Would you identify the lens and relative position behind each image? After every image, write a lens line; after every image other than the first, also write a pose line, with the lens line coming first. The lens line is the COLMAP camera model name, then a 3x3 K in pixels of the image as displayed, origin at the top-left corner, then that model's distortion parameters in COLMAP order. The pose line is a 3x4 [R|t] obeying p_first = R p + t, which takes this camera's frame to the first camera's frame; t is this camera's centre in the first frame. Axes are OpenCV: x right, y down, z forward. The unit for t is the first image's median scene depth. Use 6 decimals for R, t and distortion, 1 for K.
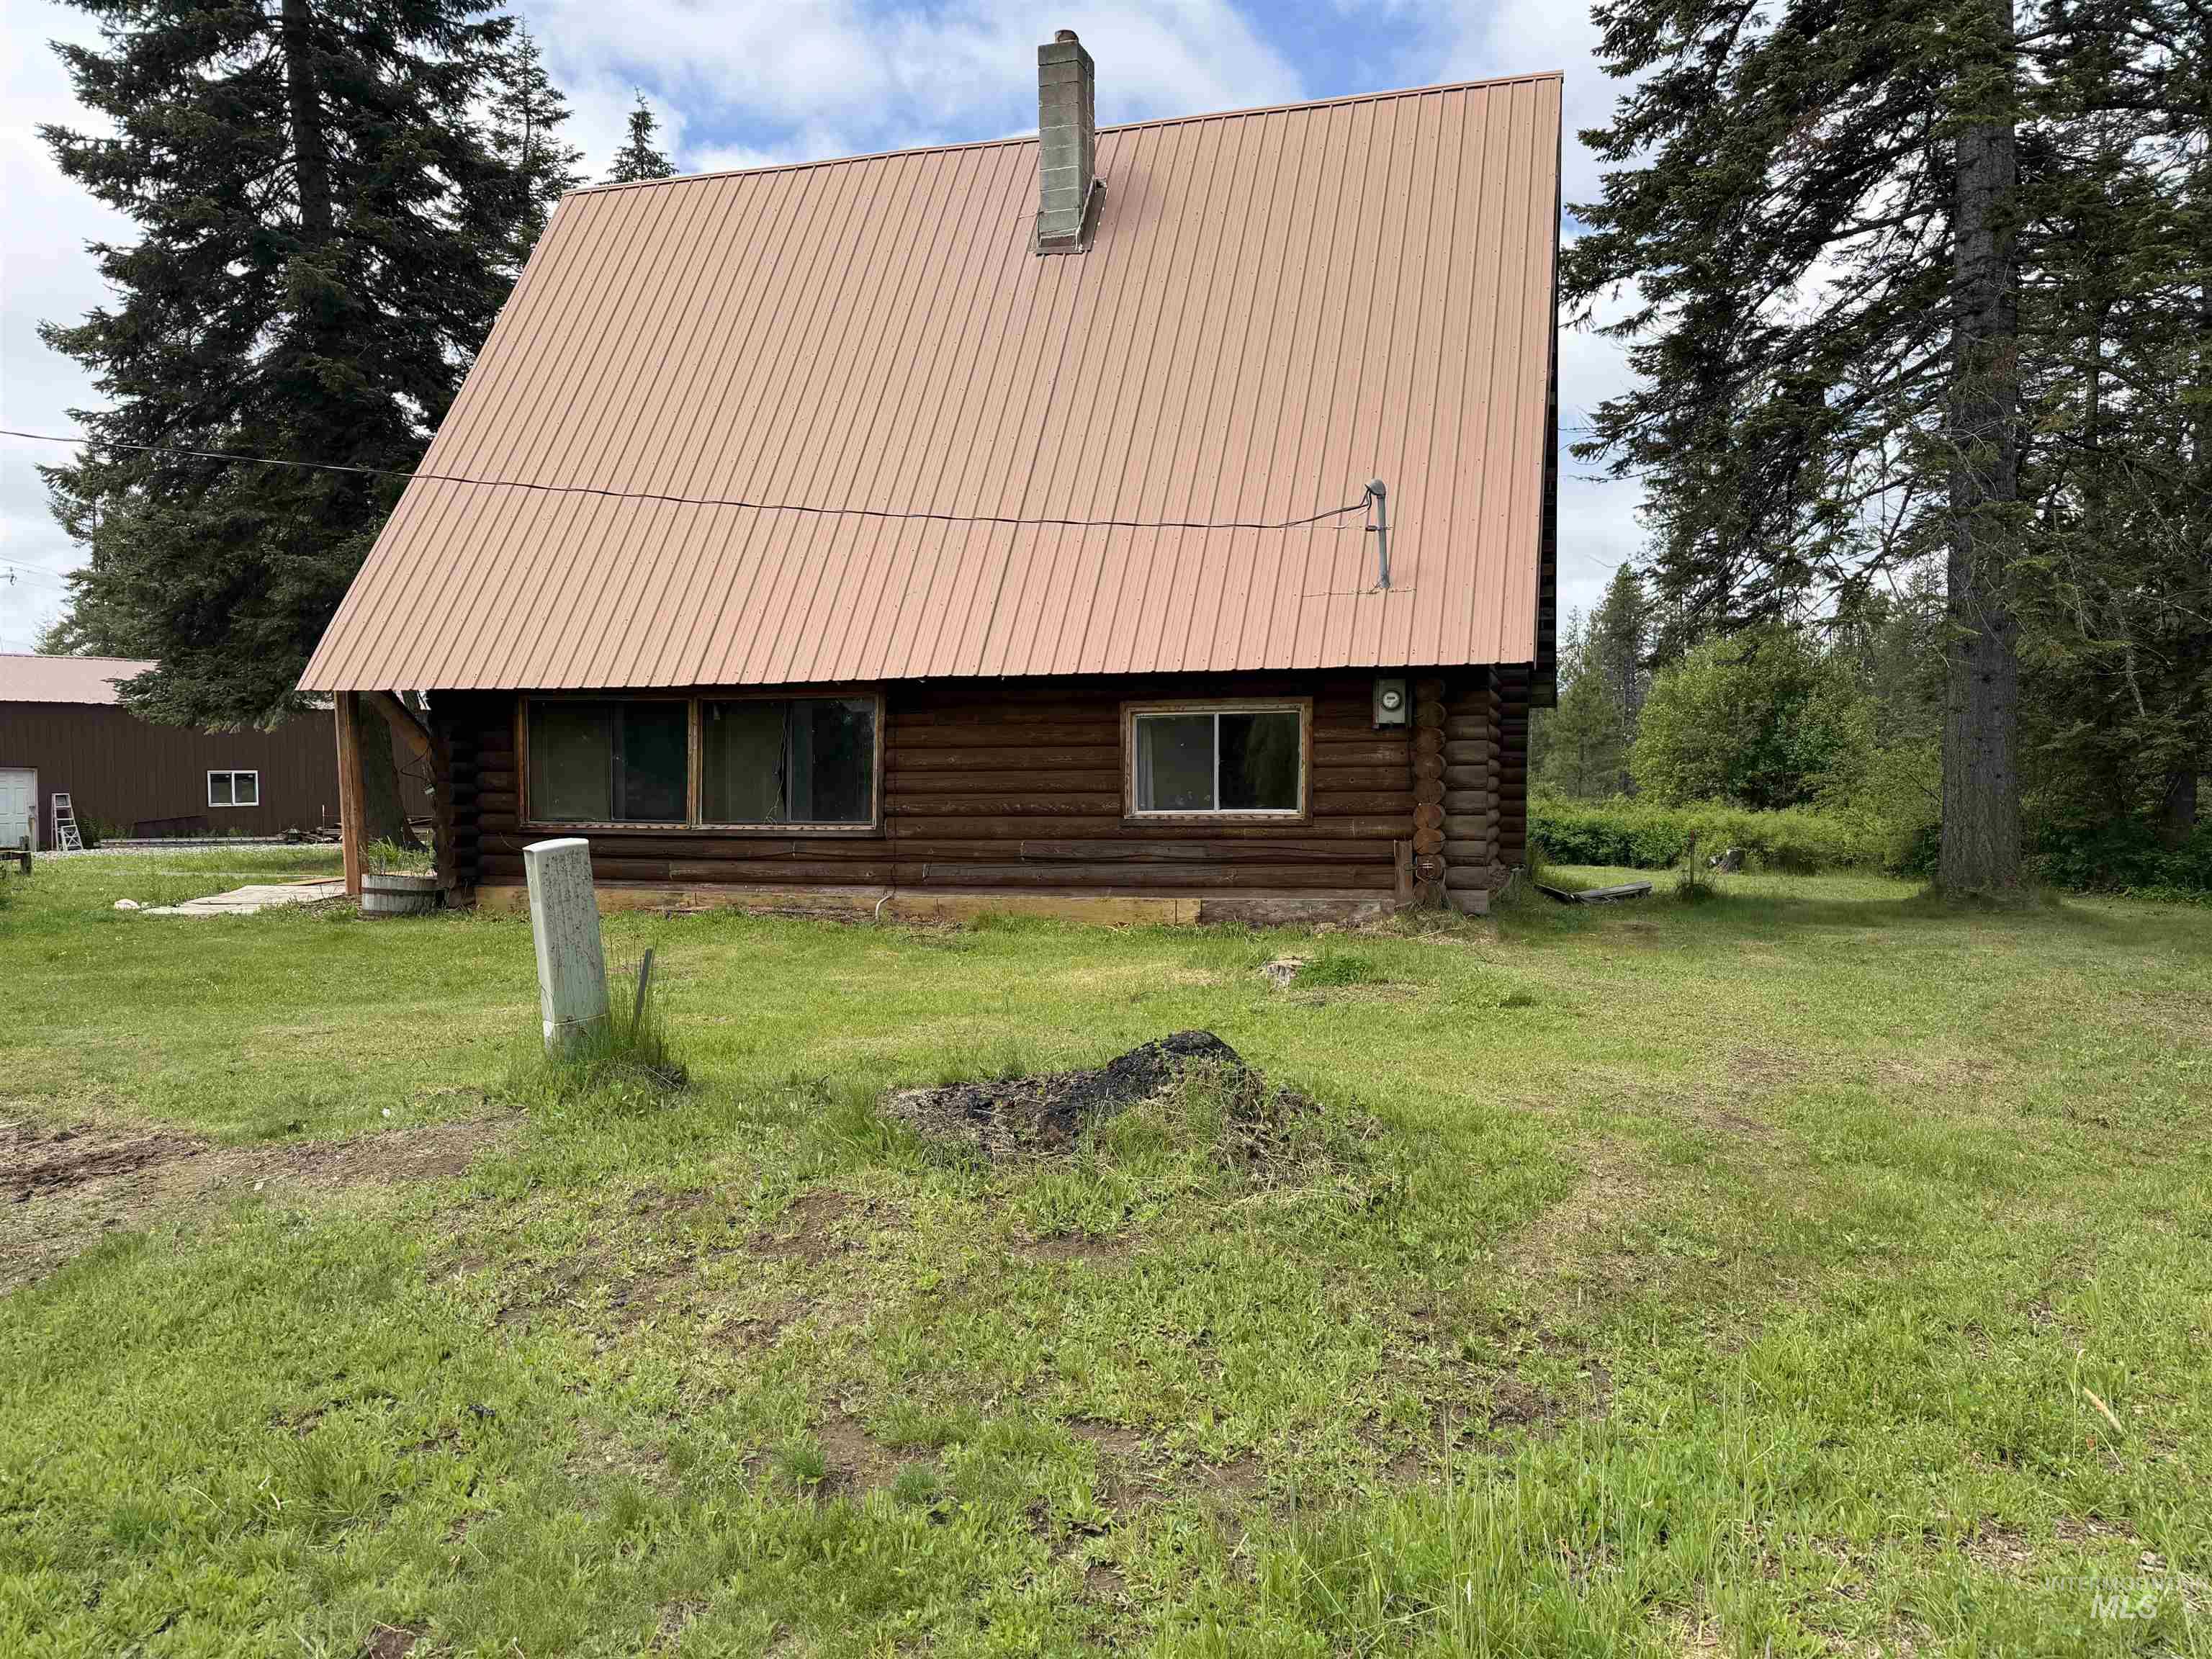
lens RADIAL K [[1530.0, 0, 1098.6], [0, 1530.0, 835.5], [0, 0, 1]] dist [0.027197, -0.009762]
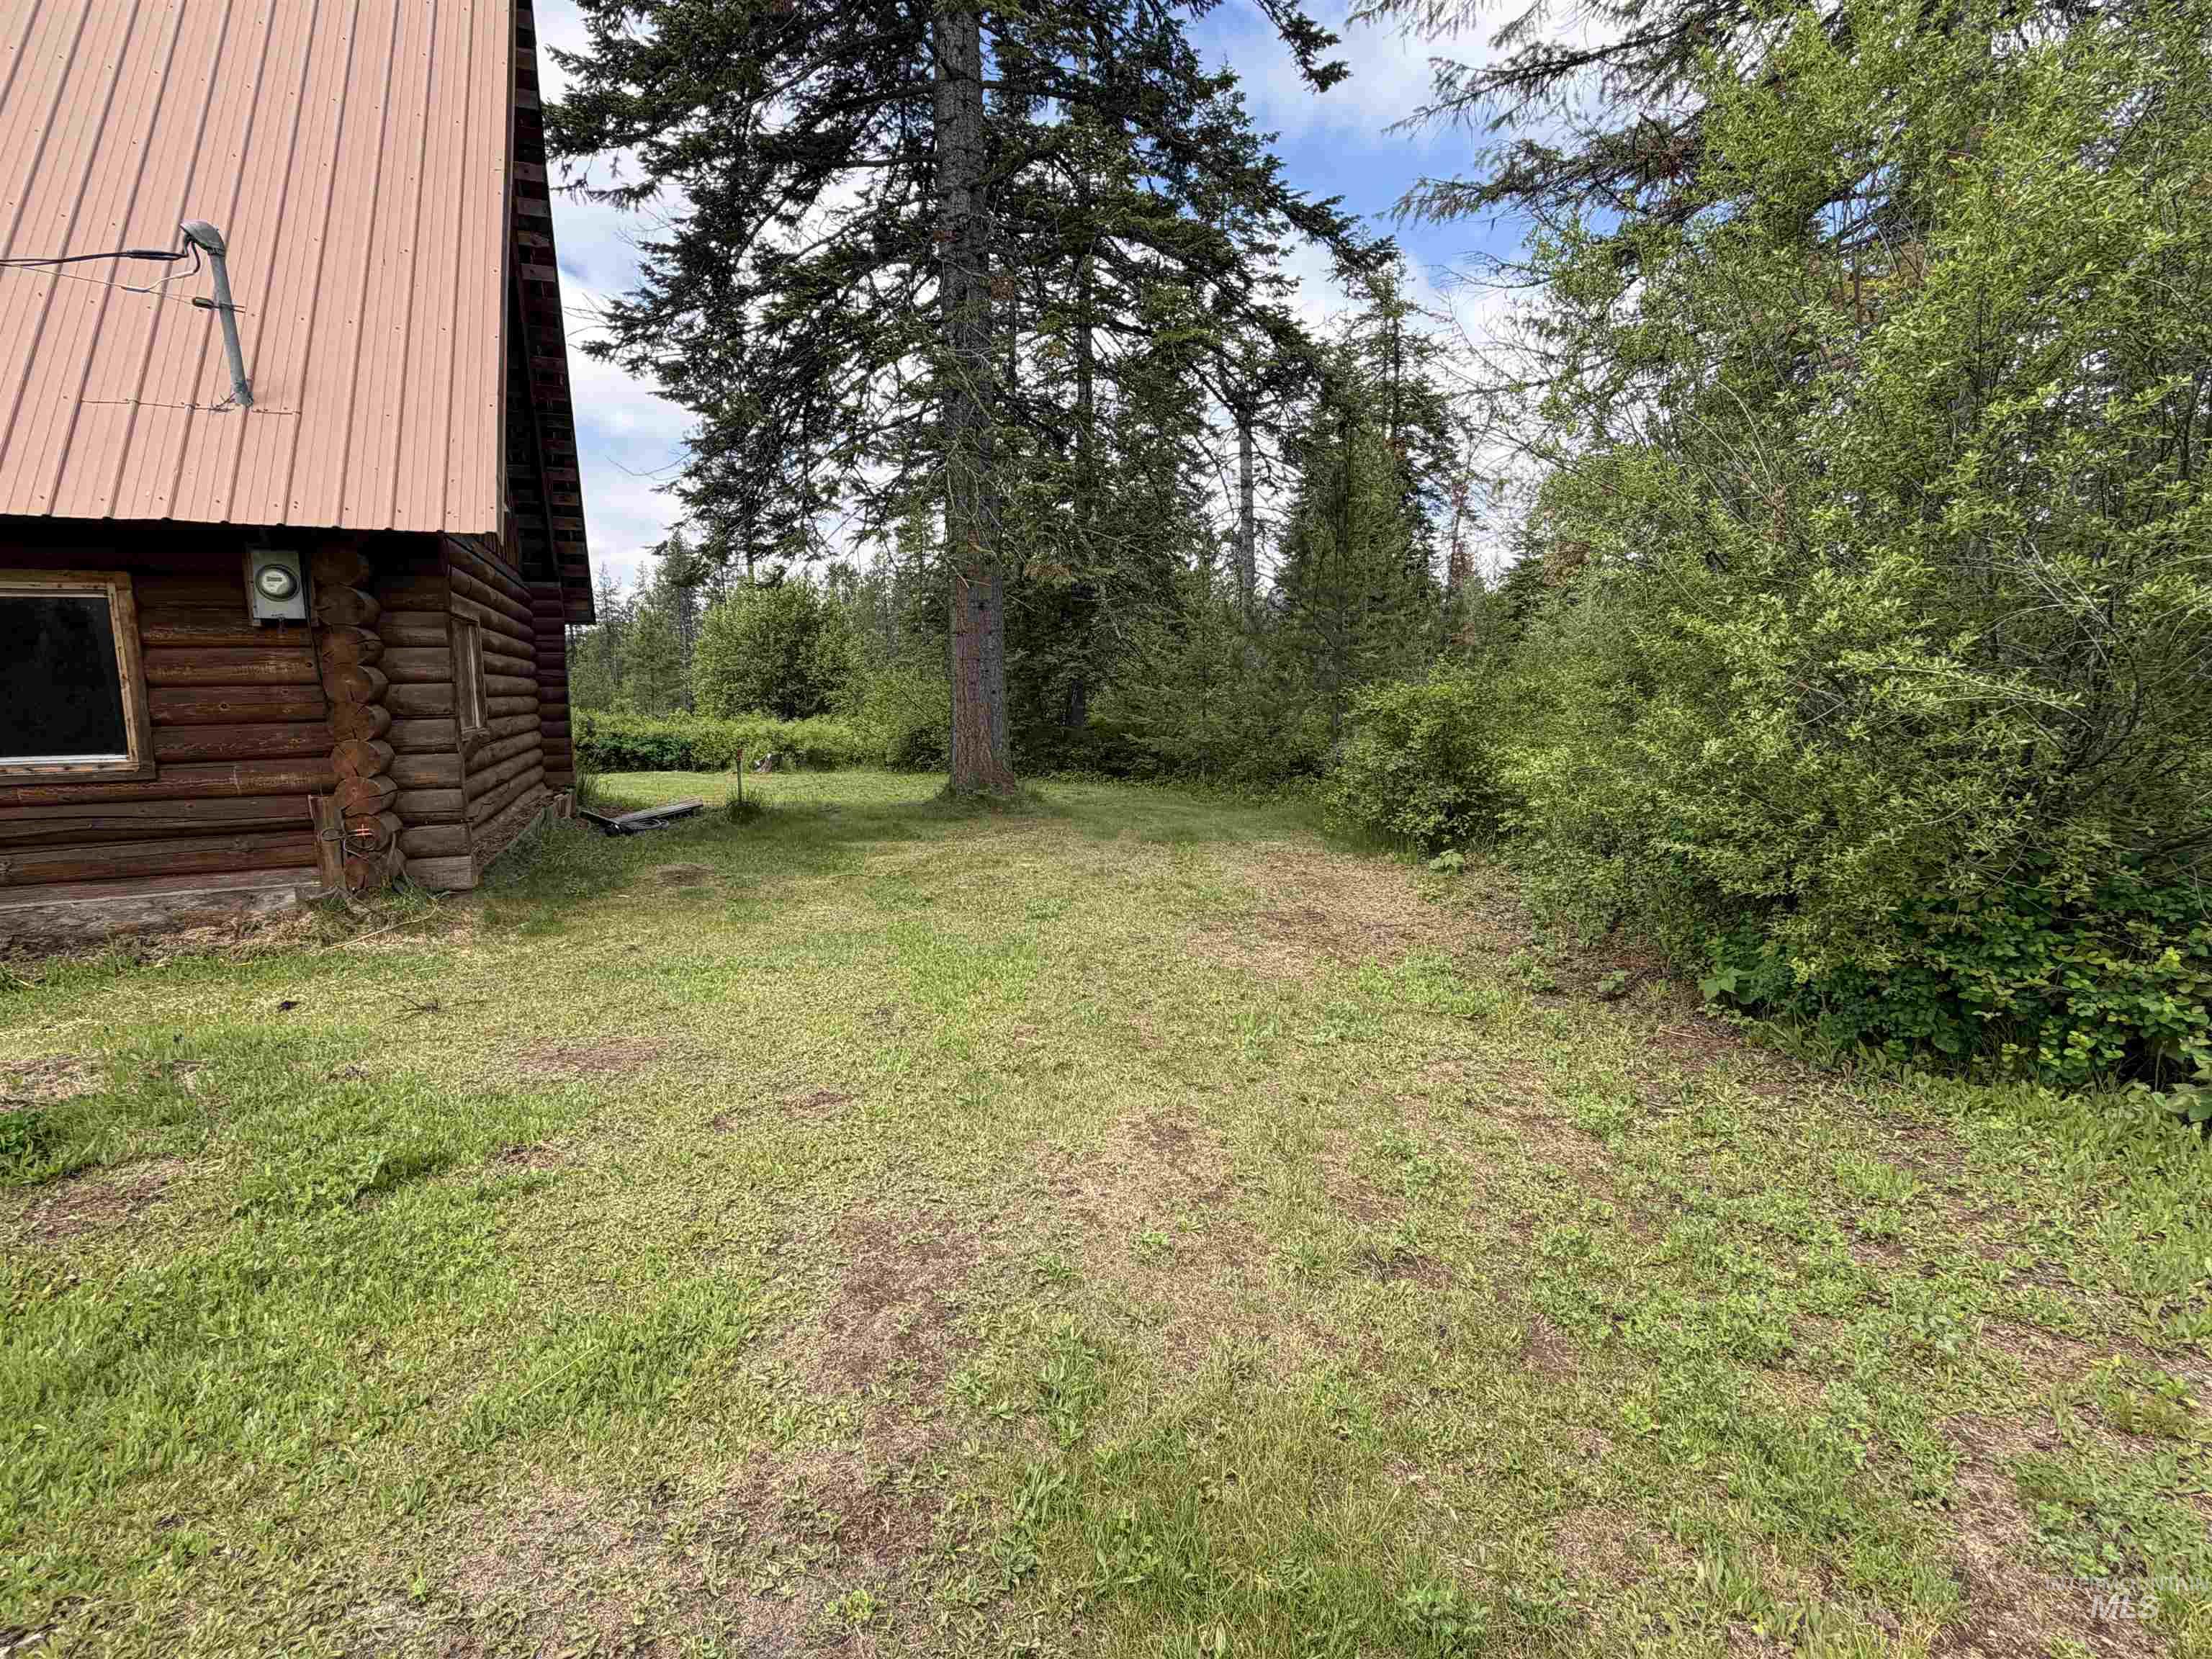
lens RADIAL K [[1088.6, 0, 1105.7], [0, 1088.6, 845.8], [0, 0, 1]] dist [0.000485, 0.000221]
pose [[0.769897, -0.097892, 0.630615, 0.135699], [0.034386, 0.993093, 0.112180, -0.014134], [-0.637240, -0.064682, 0.767946, 0.347184]]
